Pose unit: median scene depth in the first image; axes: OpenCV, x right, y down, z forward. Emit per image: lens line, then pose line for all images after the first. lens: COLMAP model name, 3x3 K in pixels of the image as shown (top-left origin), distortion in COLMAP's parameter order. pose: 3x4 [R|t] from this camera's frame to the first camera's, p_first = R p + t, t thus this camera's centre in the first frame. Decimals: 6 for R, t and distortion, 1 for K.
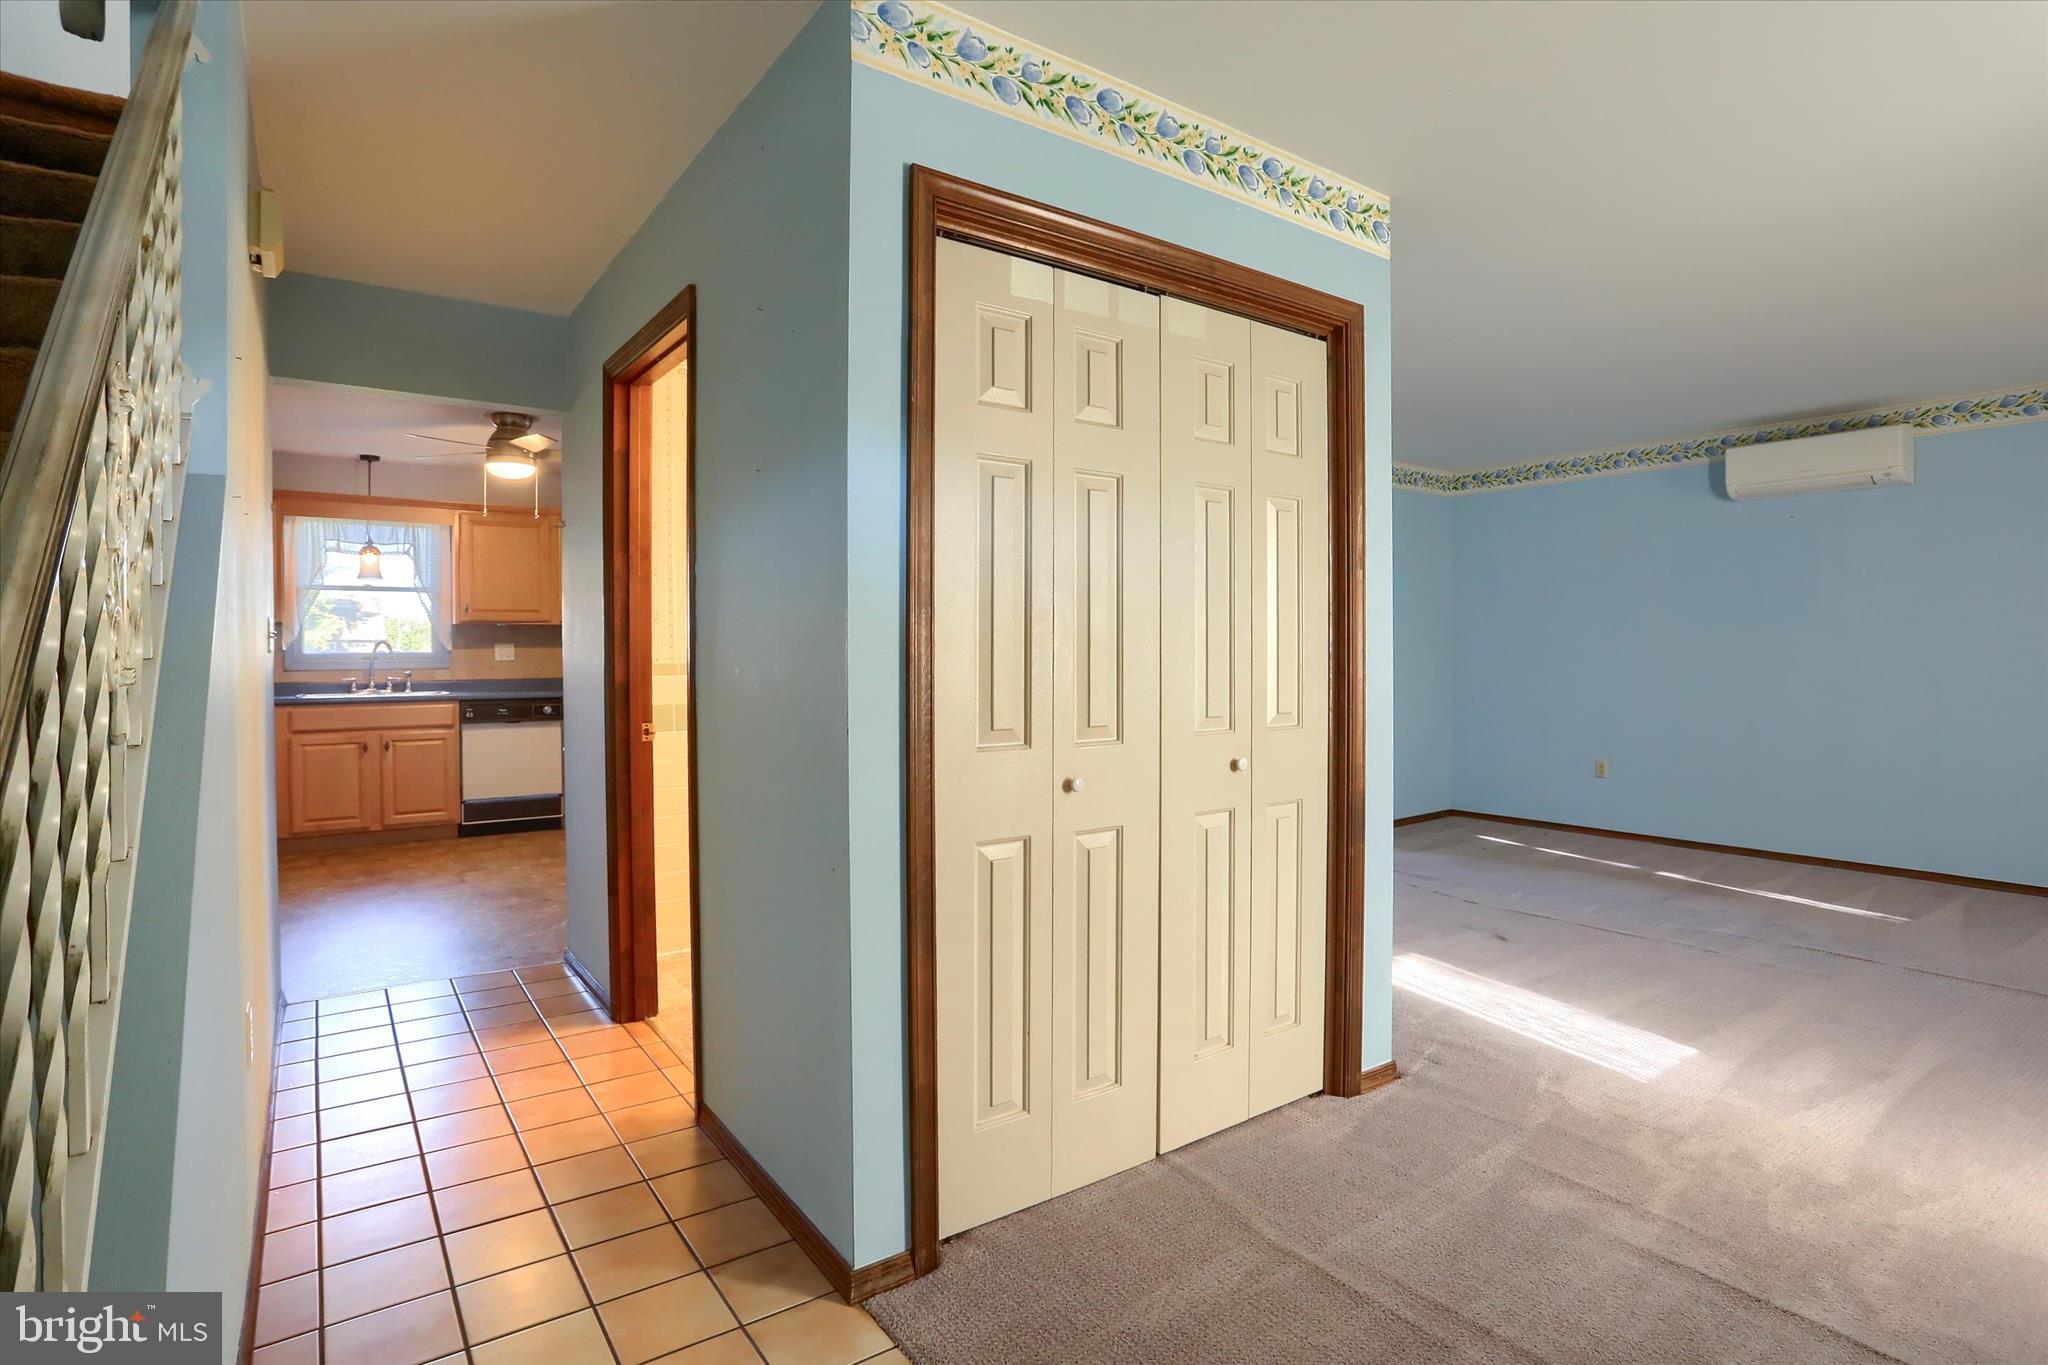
lens RADIAL K [[1020.1, 0, 1031.1], [0, 1020.1, 662.9], [0, 0, 1]] dist [-0.023224, 0.003381]
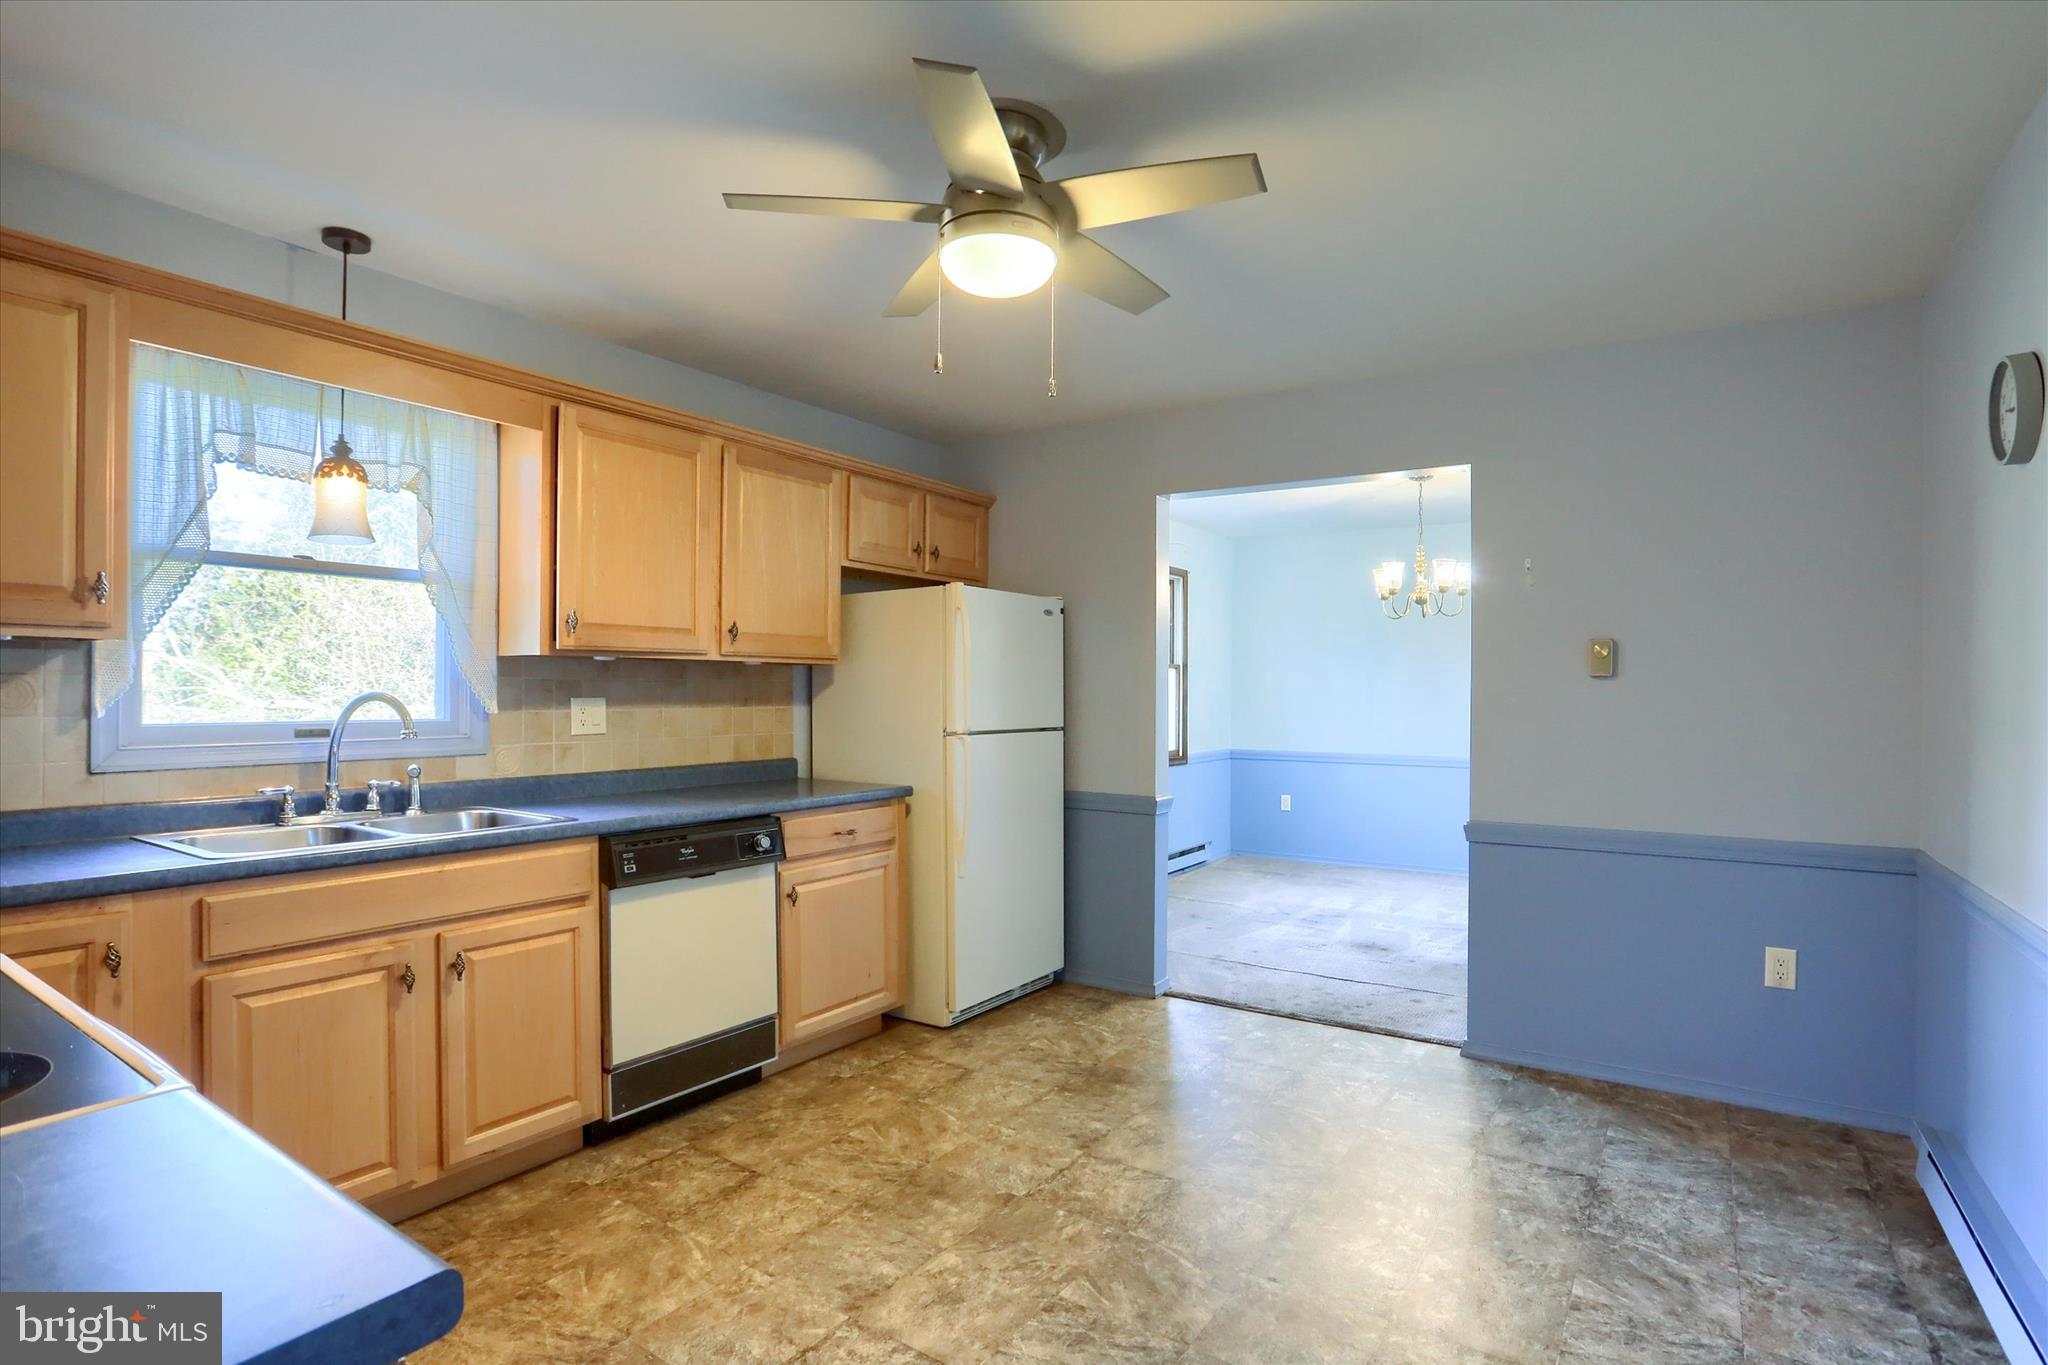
lens RADIAL K [[1020.1, 0, 1007.6], [0, 1020.1, 698.0], [0, 0, 1]] dist [-0.023224, 0.003381]
pose [[0.937770, 0.005532, 0.347213, -0.545163], [-0.005042, 0.999985, -0.002314, -0.020273], [-0.347221, 0.000420, 0.937783, 0.530406]]
